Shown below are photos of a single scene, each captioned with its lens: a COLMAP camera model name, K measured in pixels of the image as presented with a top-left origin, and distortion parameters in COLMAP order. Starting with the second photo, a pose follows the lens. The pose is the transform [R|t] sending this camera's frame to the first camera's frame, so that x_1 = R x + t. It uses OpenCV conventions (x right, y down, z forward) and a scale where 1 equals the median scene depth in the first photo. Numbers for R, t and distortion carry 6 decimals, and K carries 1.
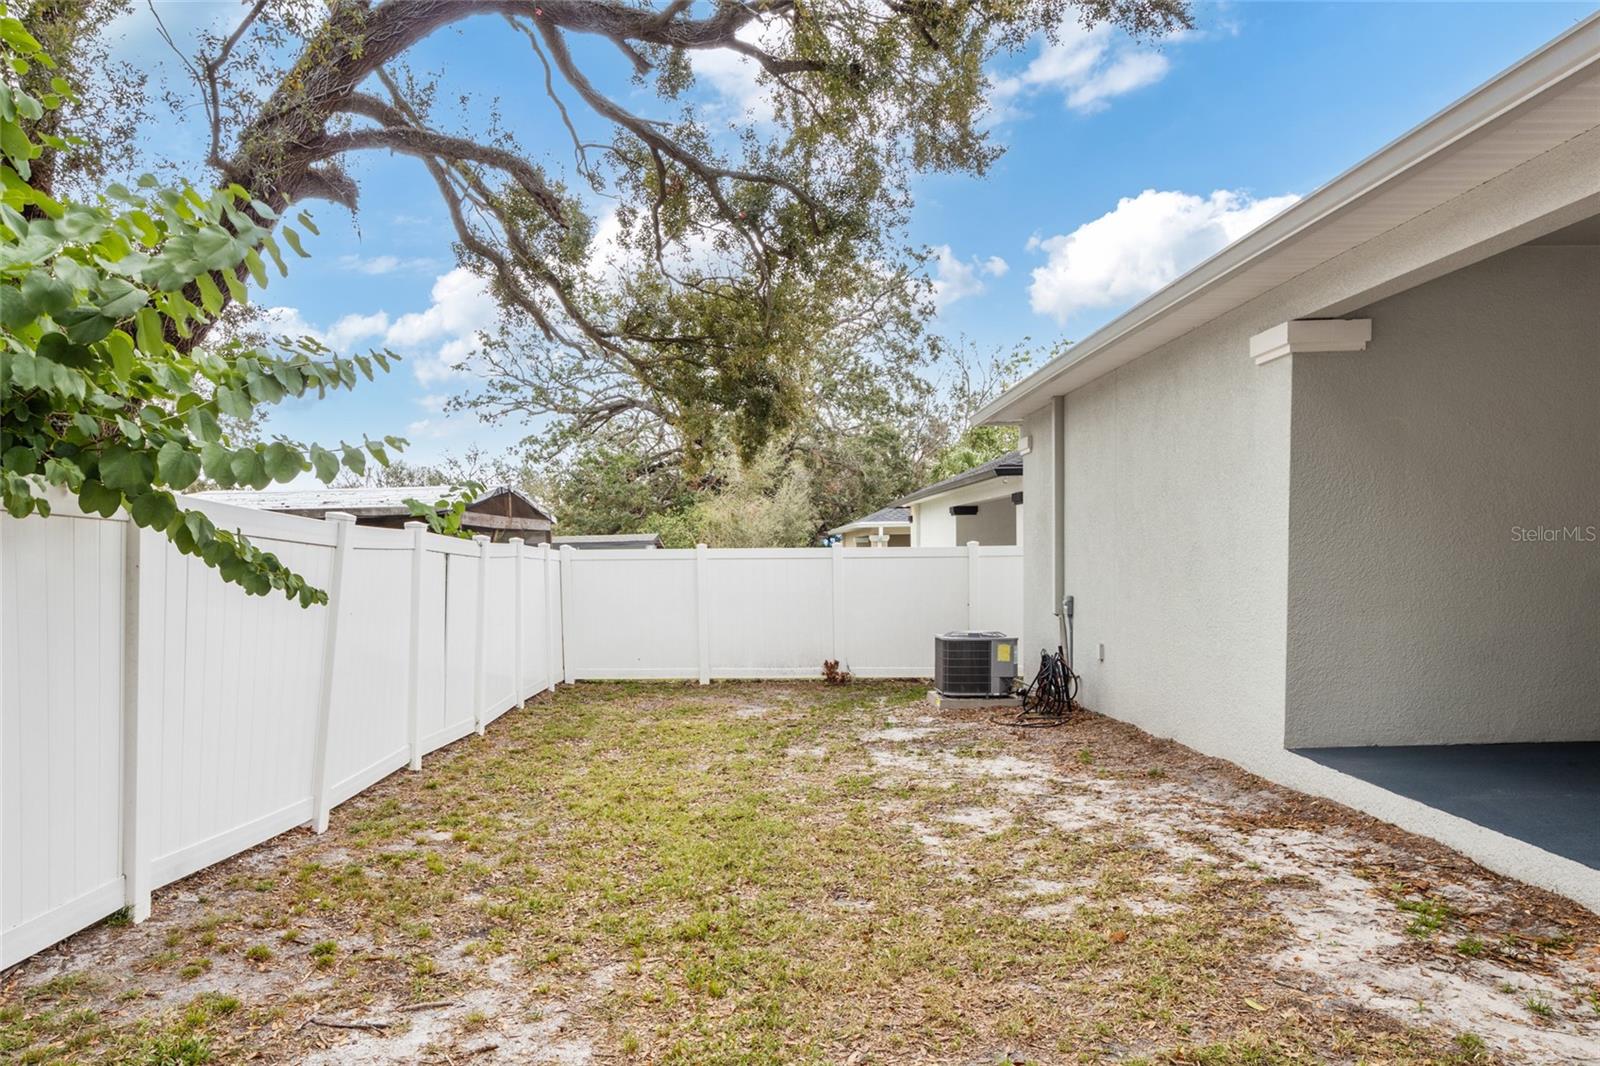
lens RADIAL K [[1084.9, 0, 800.0], [0, 1084.9, 651.8], [0, 0, 1]] dist [-0.002362, -0.000178]
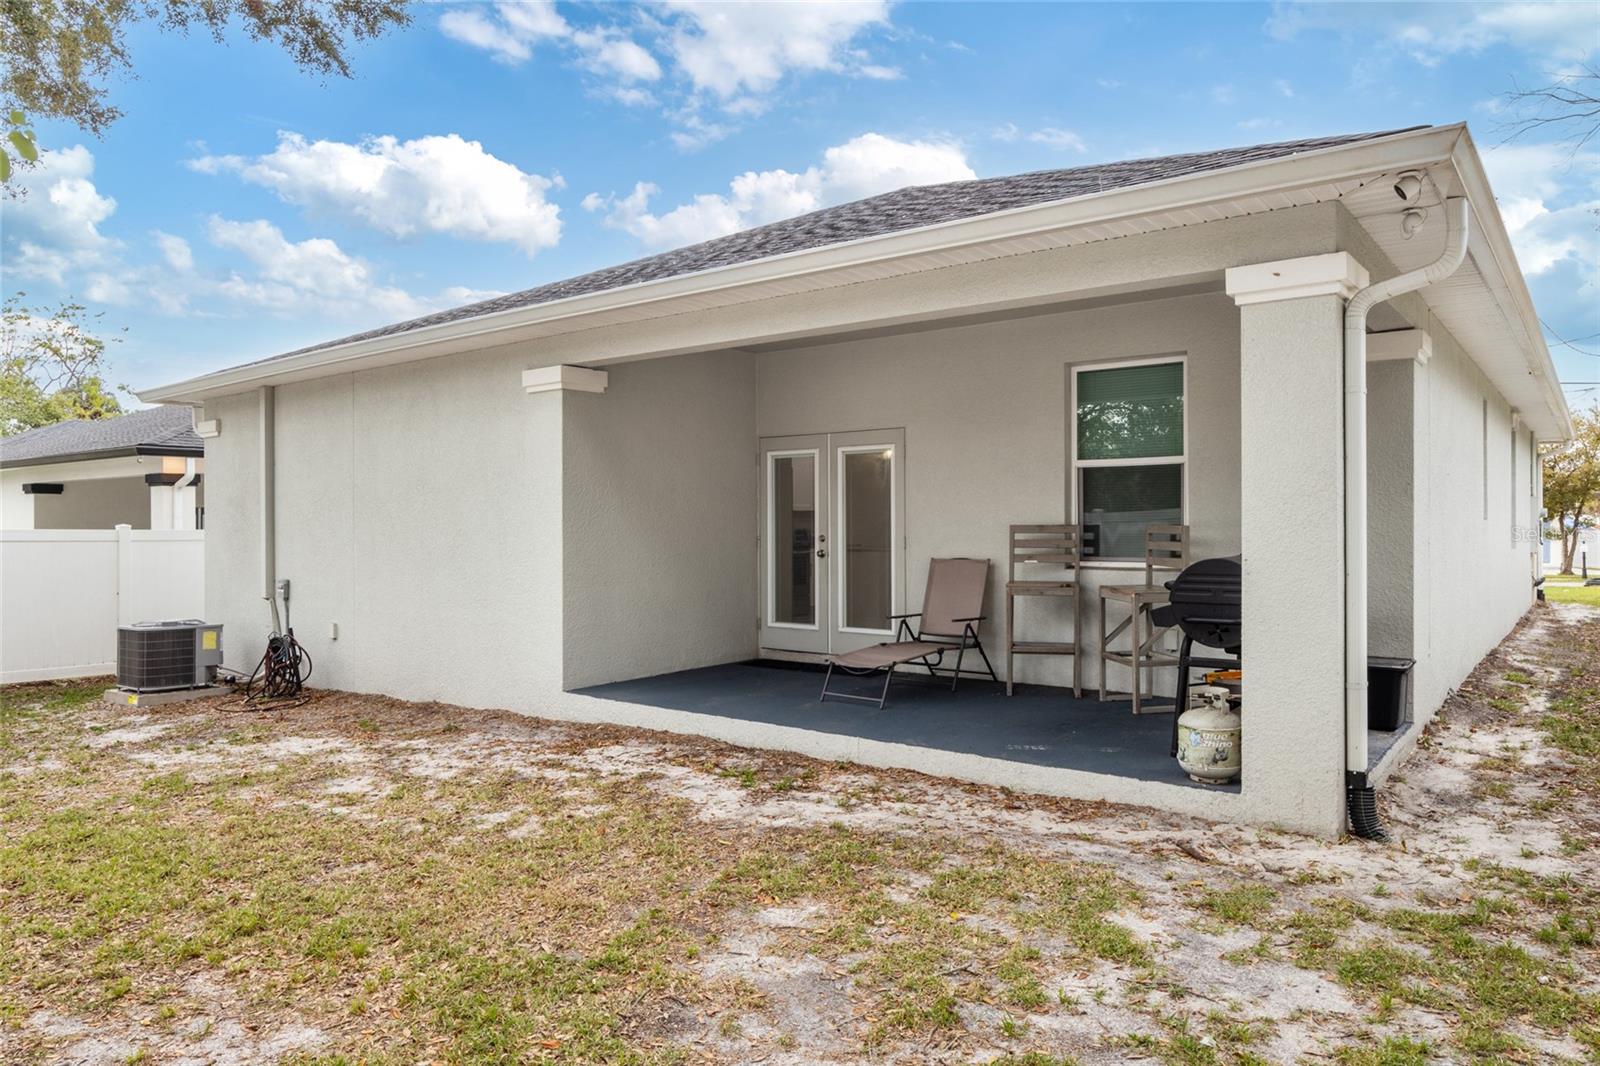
lens RADIAL K [[1061.5, 0, 818.9], [0, 1061.5, 530.1], [0, 0, 1]] dist [-0.002922, -0.003084]
pose [[0.582021, 0.016479, 0.813007, -0.414486], [0.066458, 0.995486, -0.067753, 0.004997], [-0.810454, 0.093464, 0.578299, 0.011166]]
